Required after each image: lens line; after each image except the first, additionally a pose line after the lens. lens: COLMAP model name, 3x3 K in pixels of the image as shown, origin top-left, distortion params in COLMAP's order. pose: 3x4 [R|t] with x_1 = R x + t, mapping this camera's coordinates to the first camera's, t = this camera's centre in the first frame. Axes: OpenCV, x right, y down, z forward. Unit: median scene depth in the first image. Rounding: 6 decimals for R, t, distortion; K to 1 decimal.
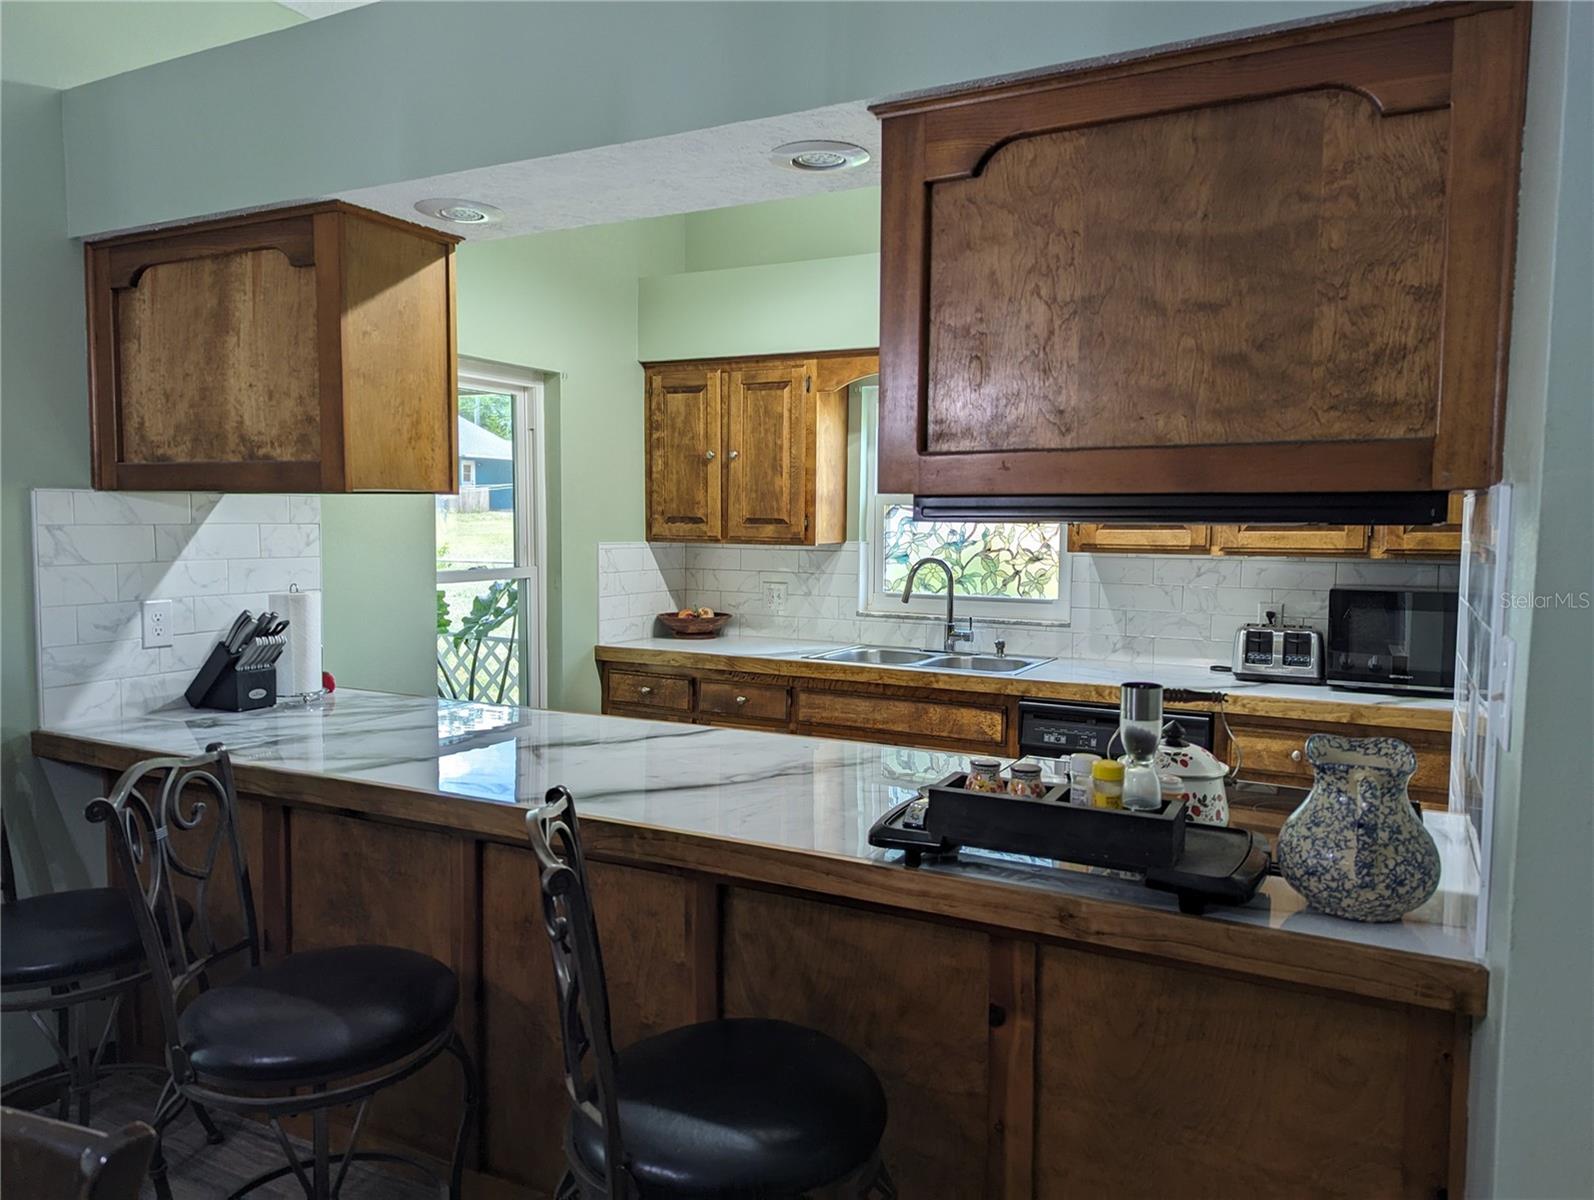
lens RADIAL K [[1114.9, 0, 800.0], [0, 1114.9, 601.0], [0, 0, 1]] dist [0.066244, -0.003912]
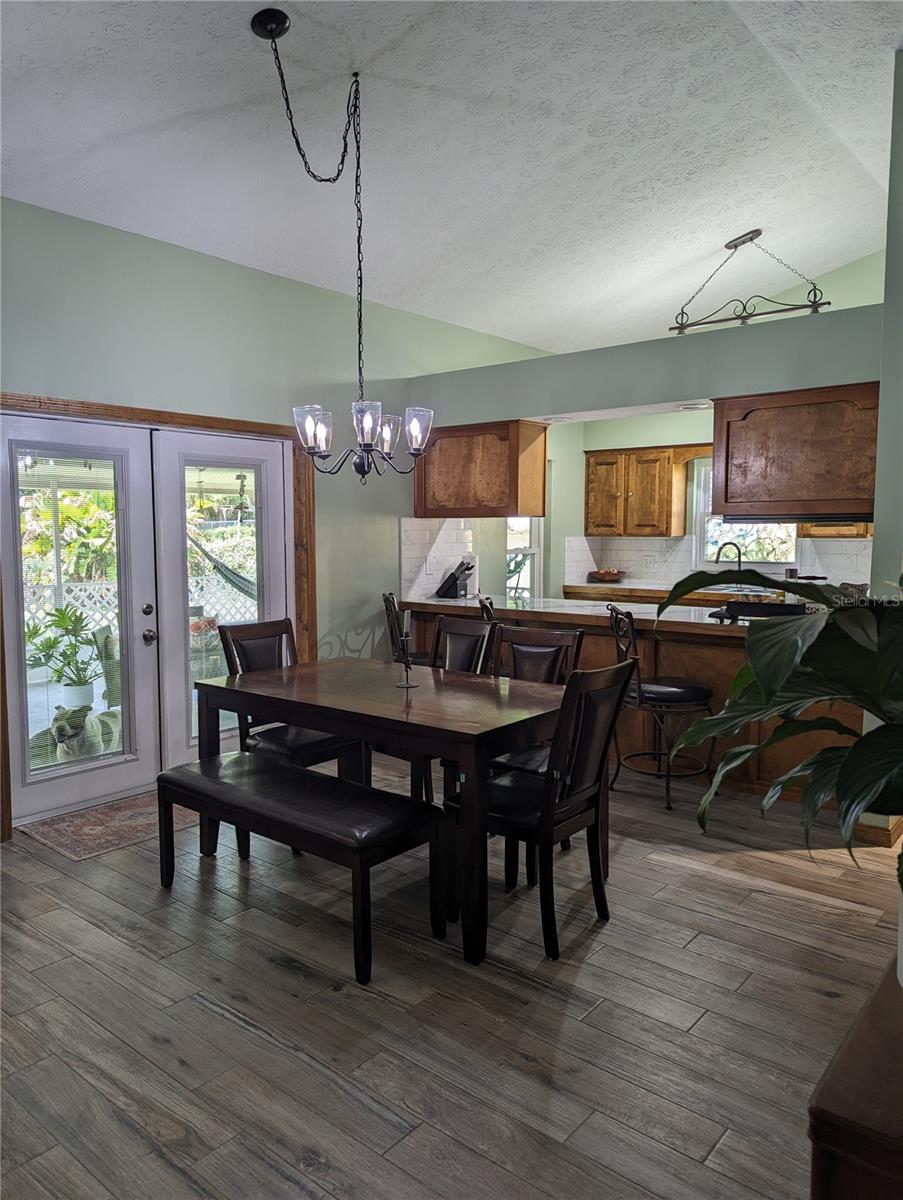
lens RADIAL K [[843.0, 0, 436.8], [0, 843.0, 599.2], [0, 0, 1]] dist [0.054867, -0.035732]
pose [[0.976444, 0.006294, -0.215679, -0.073967], [-0.003911, 0.999927, 0.011474, 0.051810], [0.215735, -0.010360, 0.976397, -0.664256]]
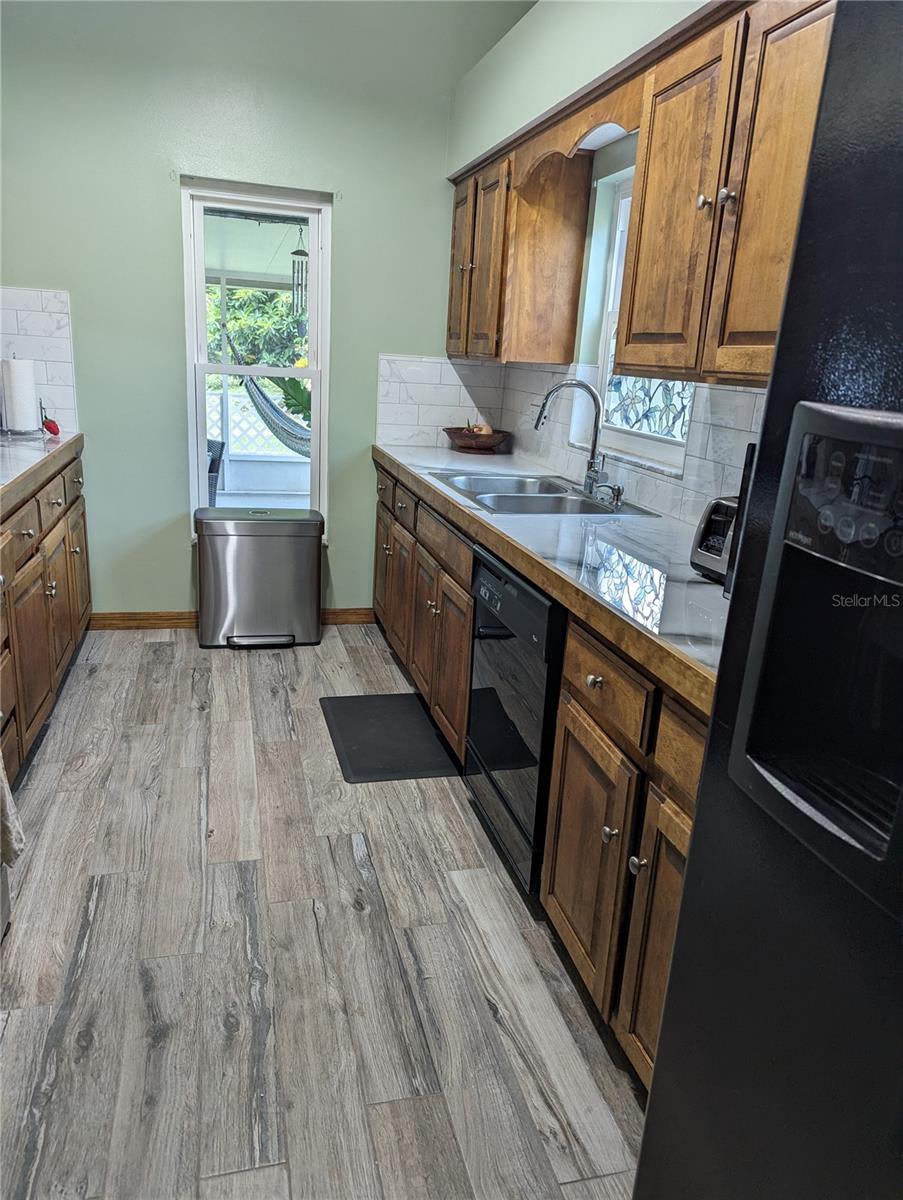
lens RADIAL K [[843.0, 0, 452.3], [0, 843.0, 598.7], [0, 0, 1]] dist [0.054867, -0.035732]
pose [[0.678375, 0.236056, -0.695762, 0.558242], [-0.108468, 0.968782, 0.222928, -0.010709], [0.726665, -0.075761, 0.682802, 0.462920]]
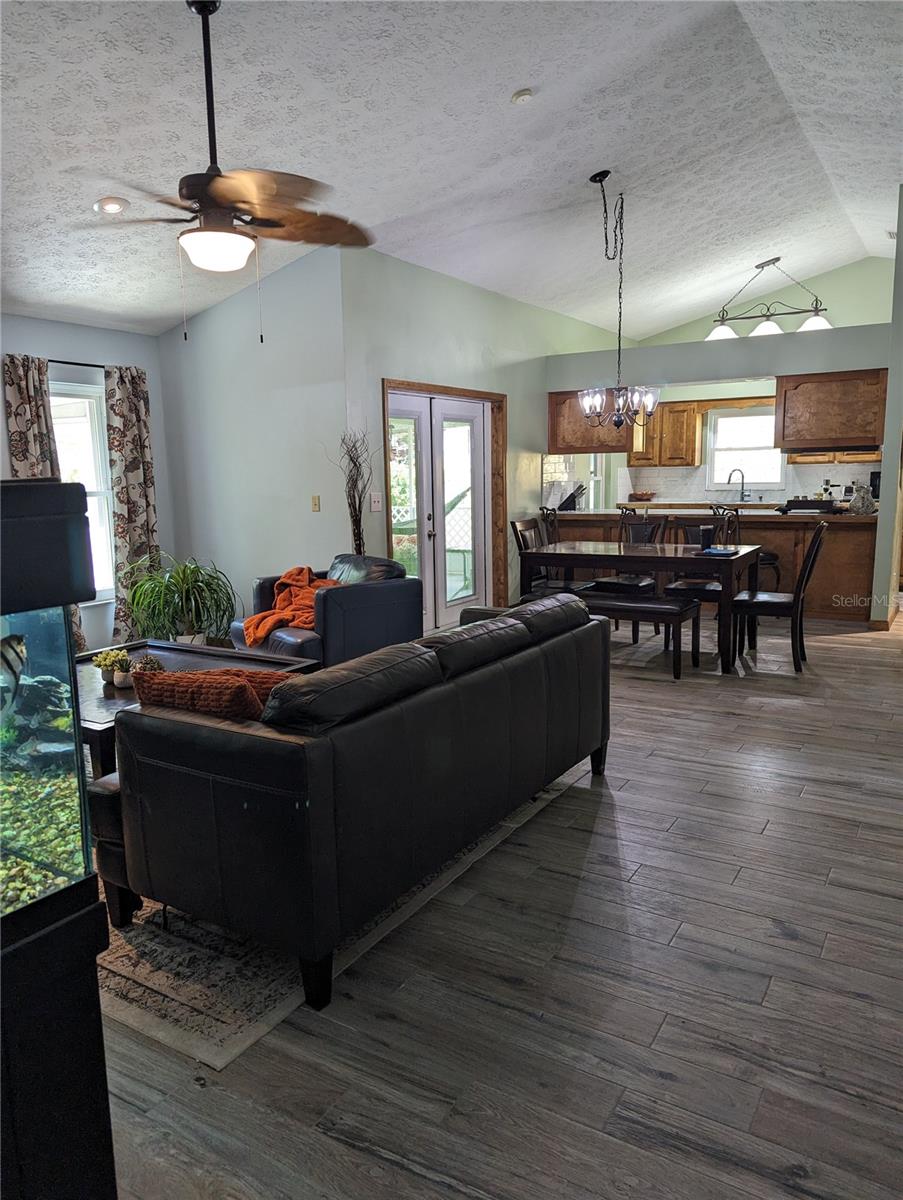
lens RADIAL K [[843.0, 0, 447.5], [0, 843.0, 602.5], [0, 0, 1]] dist [0.054867, -0.035732]
pose [[0.997958, -0.019653, -0.060769, -0.521226], [0.024787, 0.996079, 0.084919, 0.105256], [0.058861, -0.086252, 0.994533, -1.326337]]
